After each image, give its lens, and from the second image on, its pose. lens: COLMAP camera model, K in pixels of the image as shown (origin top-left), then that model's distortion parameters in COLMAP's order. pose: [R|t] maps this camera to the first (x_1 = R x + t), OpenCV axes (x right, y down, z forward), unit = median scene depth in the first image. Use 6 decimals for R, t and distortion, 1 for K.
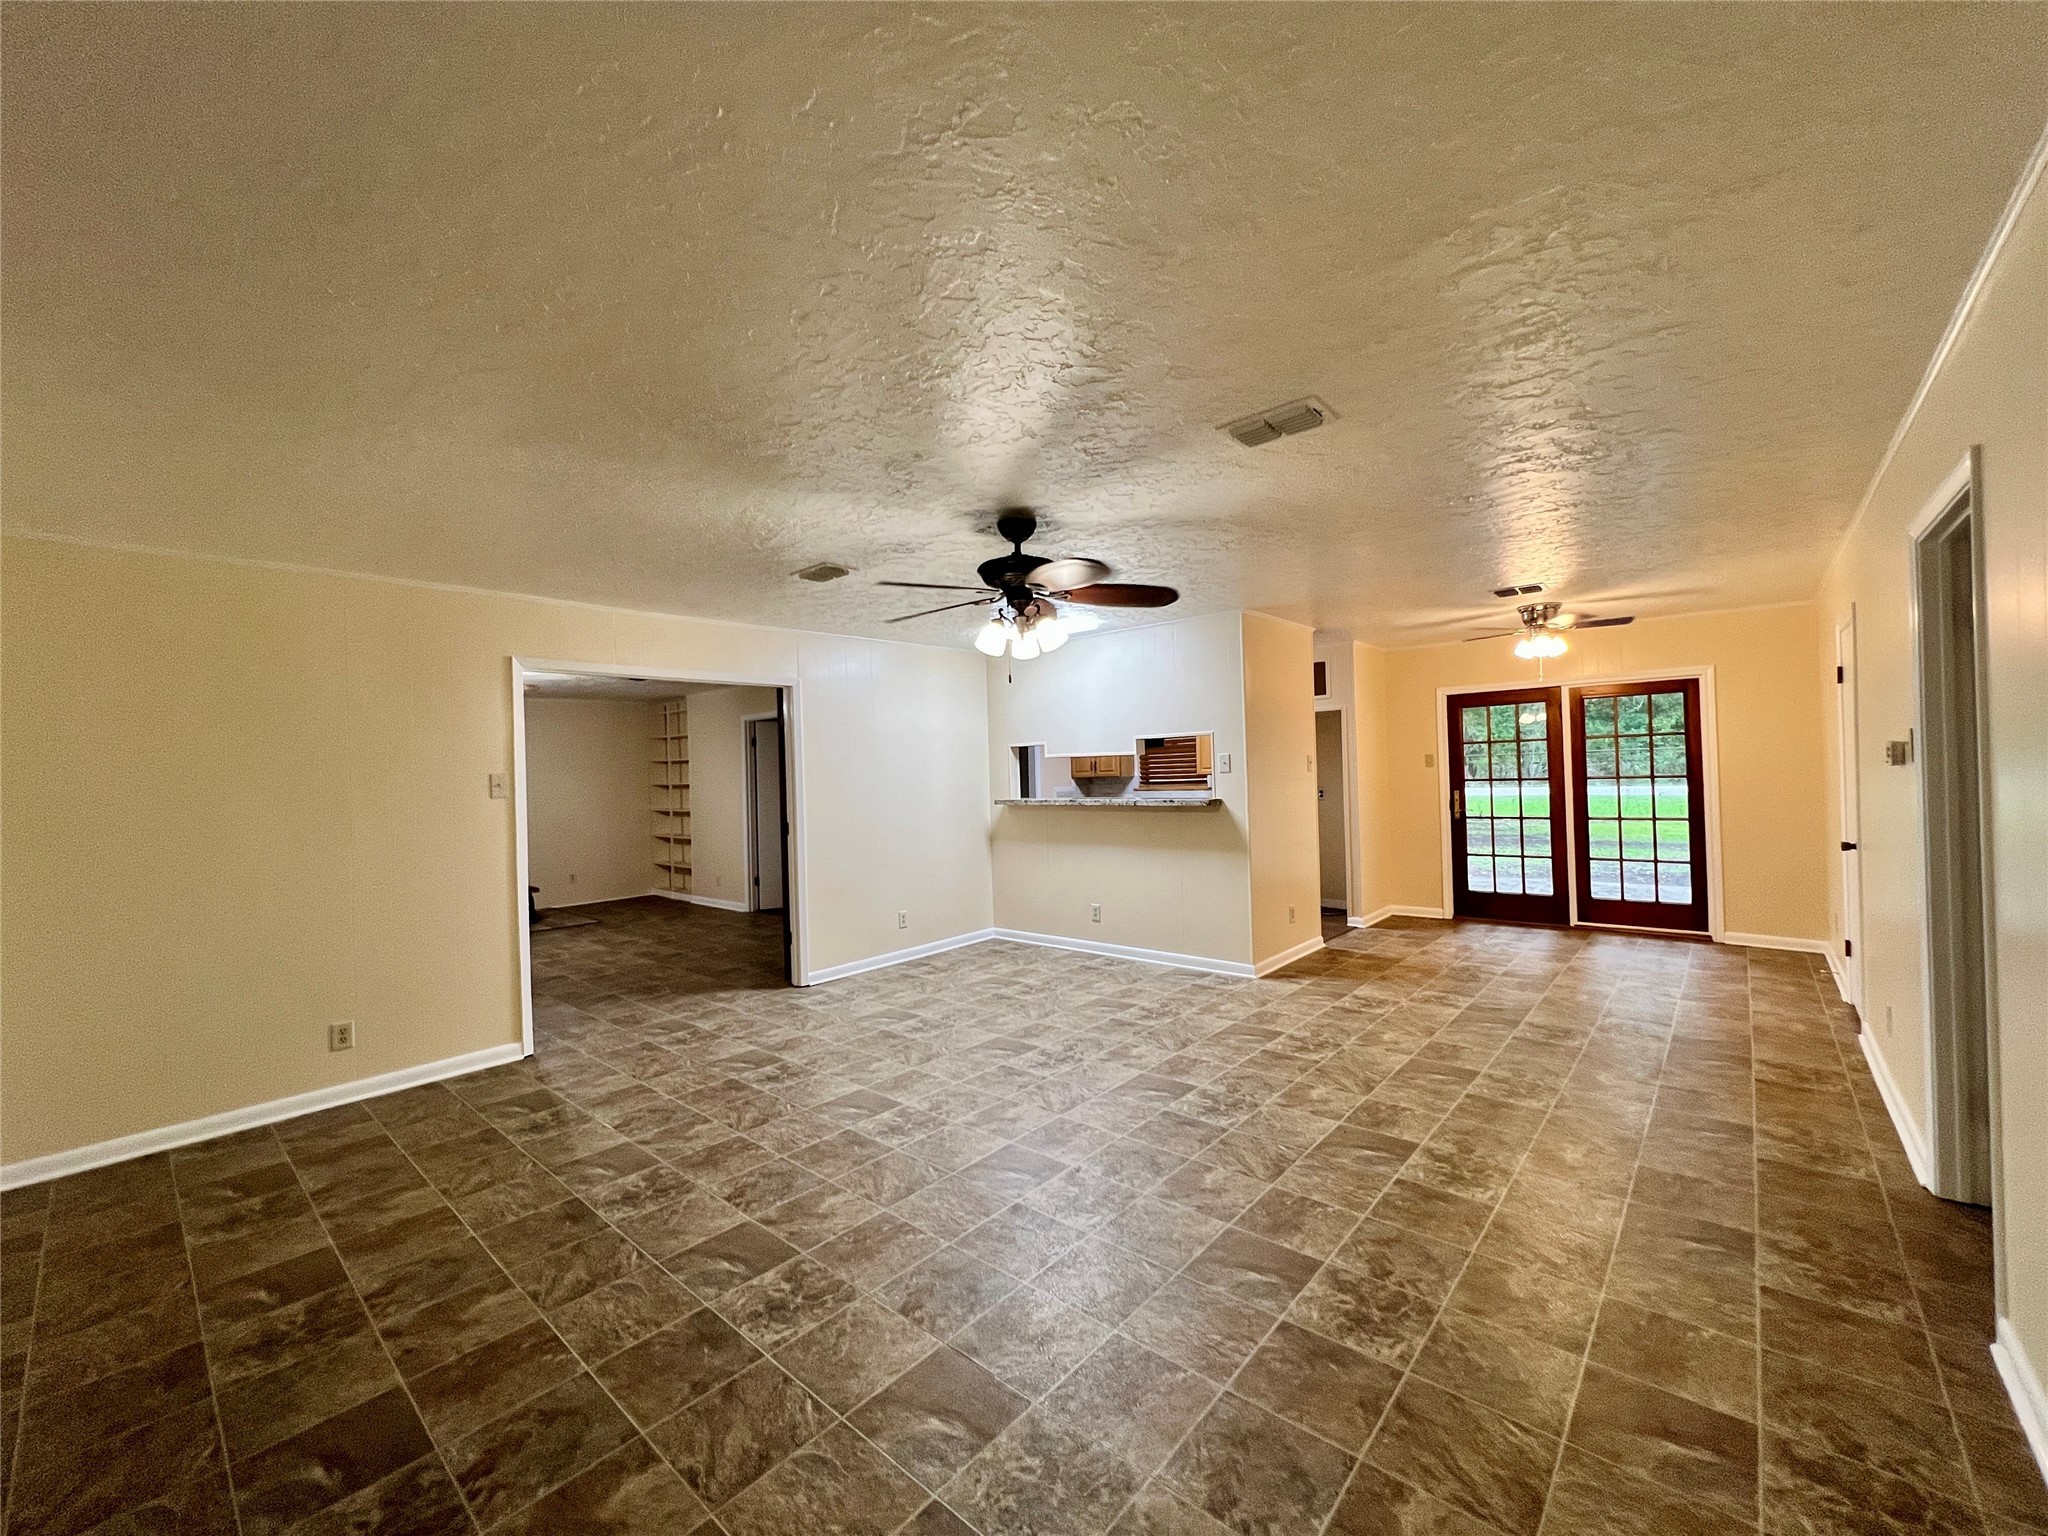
lens RADIAL K [[809.9, 0, 1028.9], [0, 809.9, 757.1], [0, 0, 1]] dist [0.000164, 0.000633]
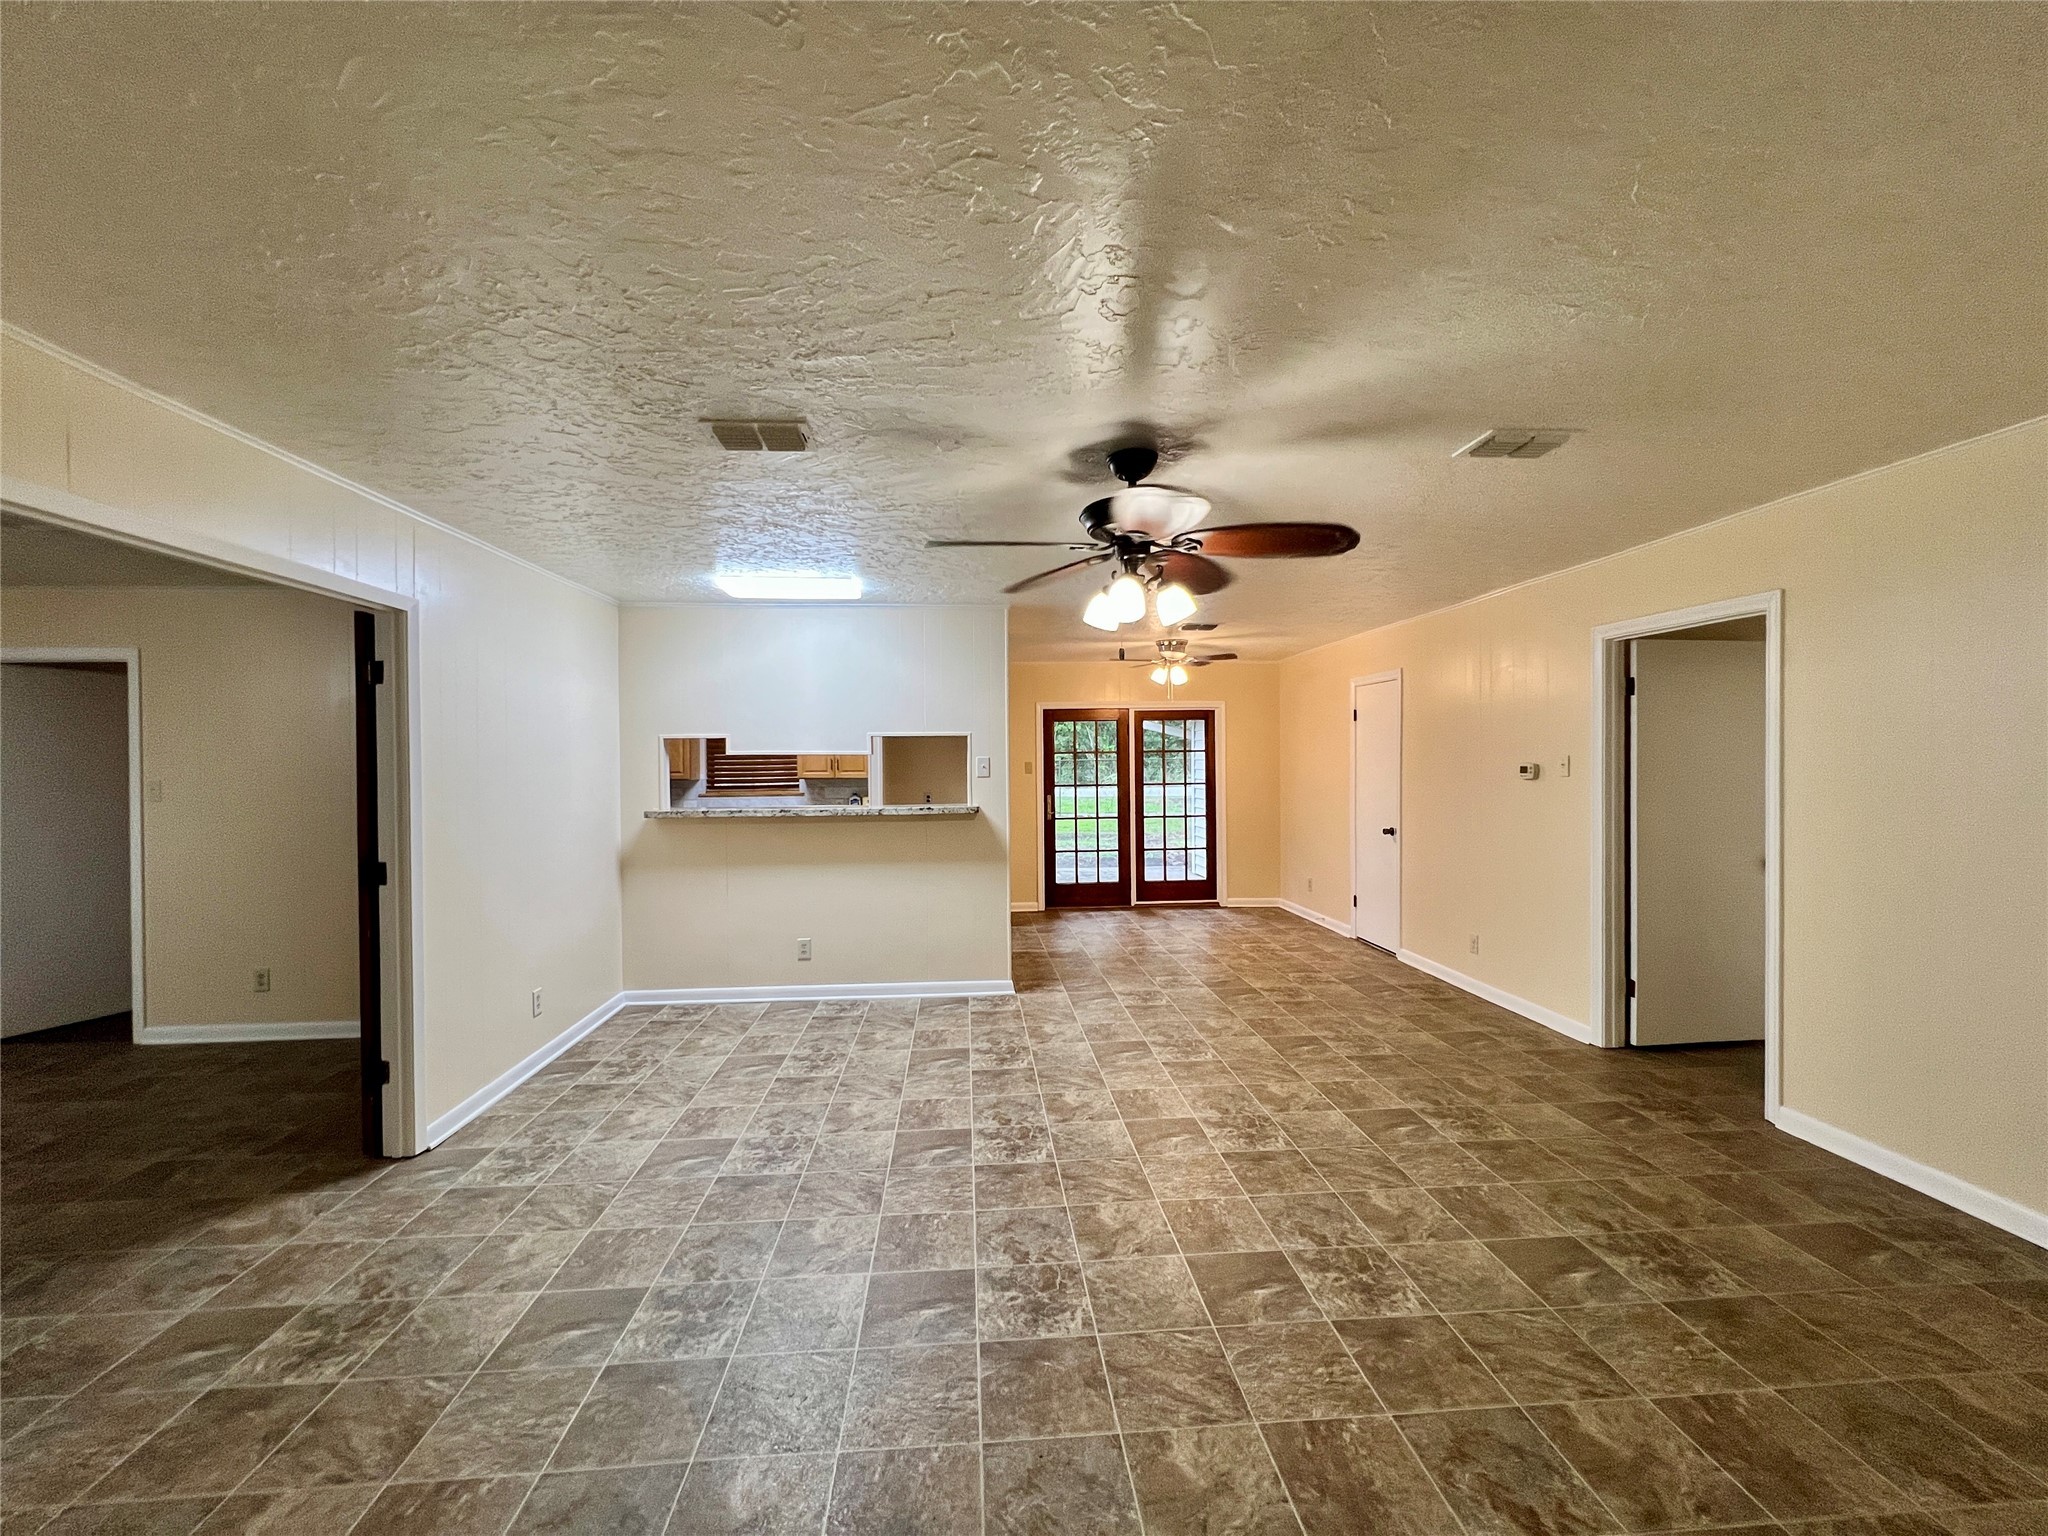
lens RADIAL K [[825.9, 0, 1018.0], [0, 825.9, 789.1], [0, 0, 1]] dist [-0.001404, 0.000289]
pose [[0.706983, -0.000943, 0.707230, -0.308247], [-0.020537, 0.999550, 0.021863, 0.012161], [-0.706933, -0.029982, 0.706645, 0.260808]]
